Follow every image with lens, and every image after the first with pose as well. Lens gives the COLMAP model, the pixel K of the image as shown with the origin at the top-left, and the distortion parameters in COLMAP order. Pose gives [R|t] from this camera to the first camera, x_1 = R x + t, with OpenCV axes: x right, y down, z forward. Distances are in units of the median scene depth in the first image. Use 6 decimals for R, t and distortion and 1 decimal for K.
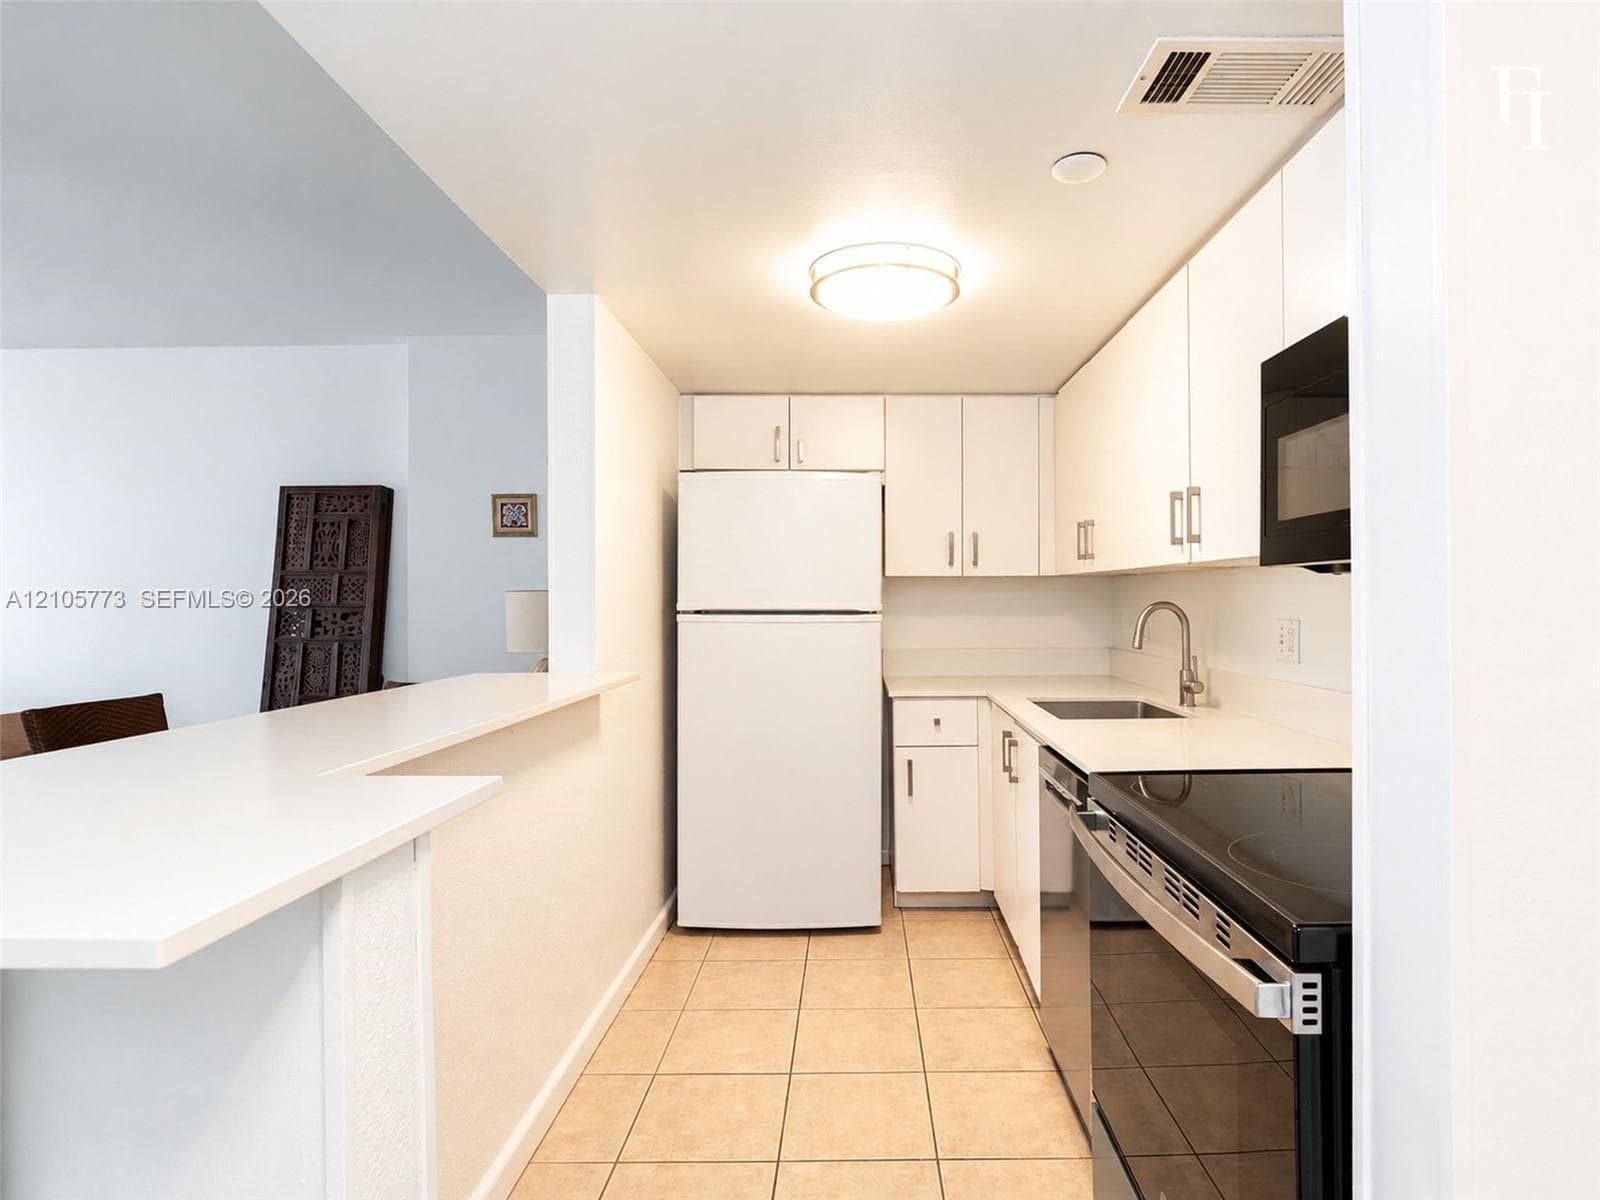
lens RADIAL K [[818.3, 0, 824.6], [0, 818.3, 595.1], [0, 0, 1]] dist [-0.061265, -0.000386]
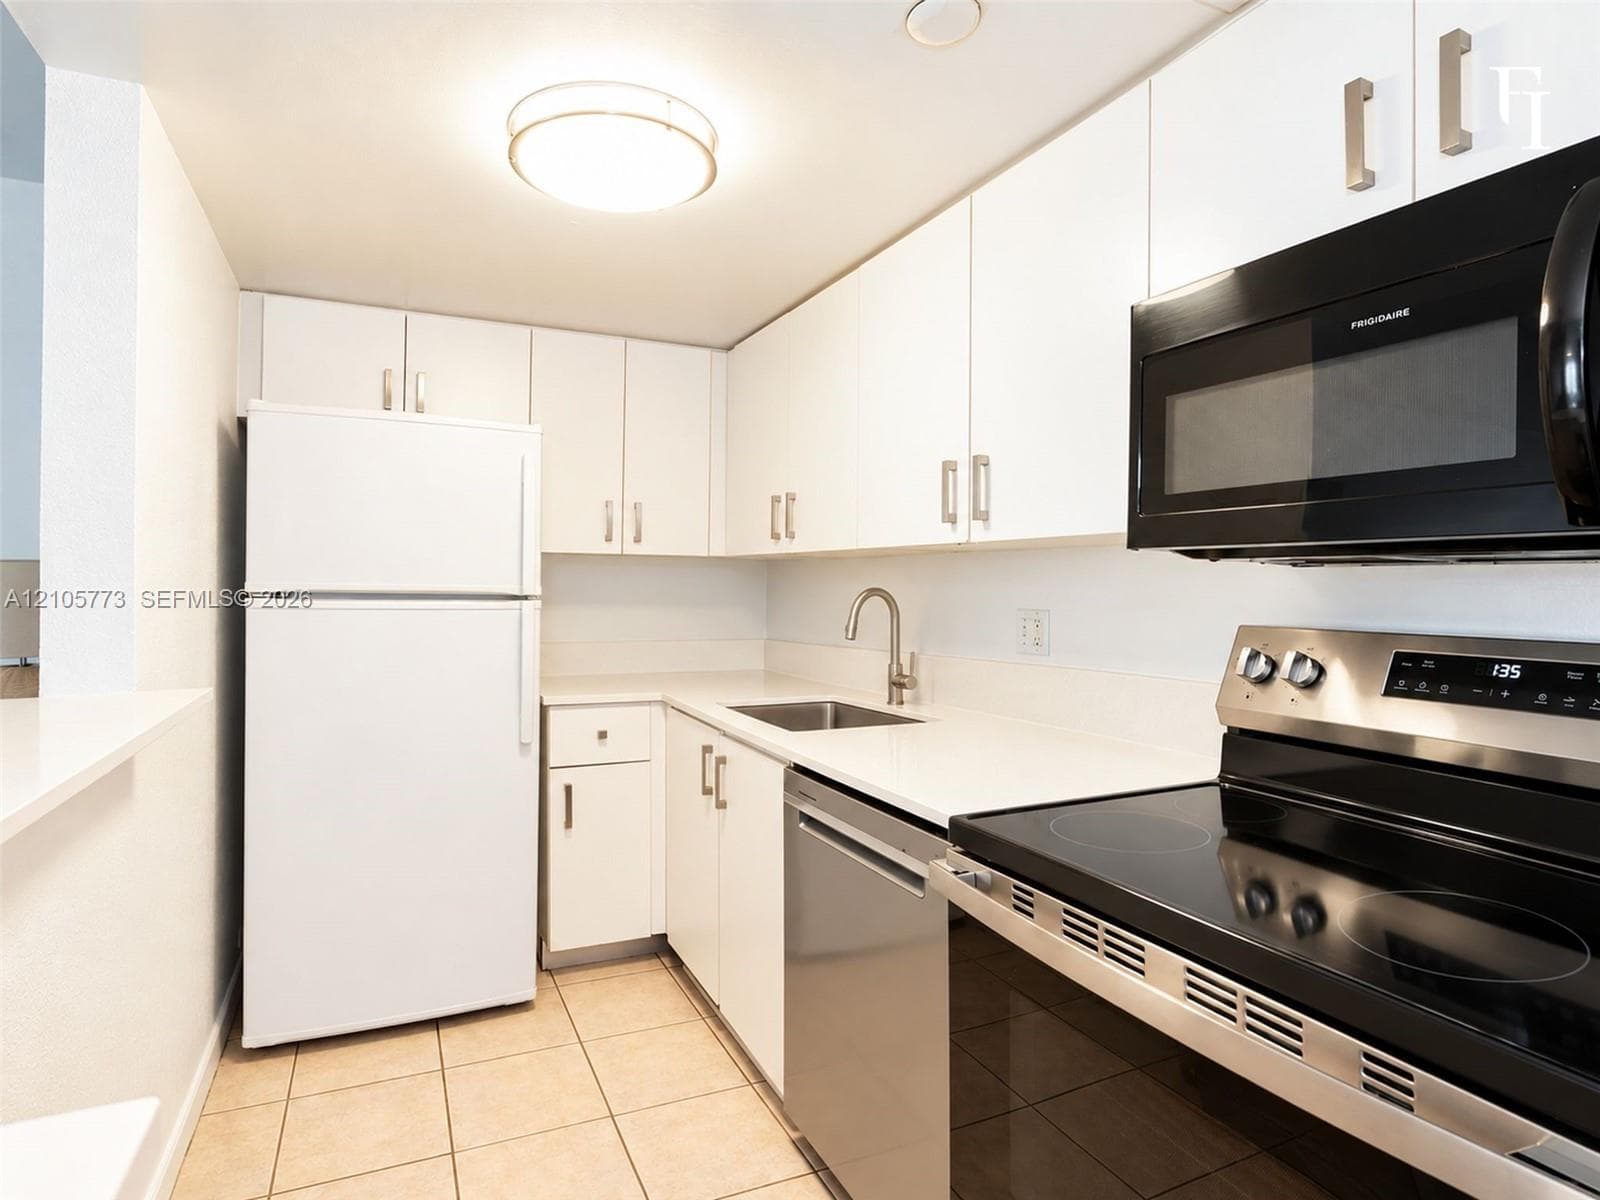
lens RADIAL K [[901.1, 0, 800.7], [0, 901.1, 577.4], [0, 0, 1]] dist [-0.054574, 0.001457]
pose [[0.909642, 0.016882, 0.415051, -0.059430], [-0.016338, 0.999855, -0.004862, 0.001662], [-0.415073, -0.002358, 0.909785, 0.123945]]
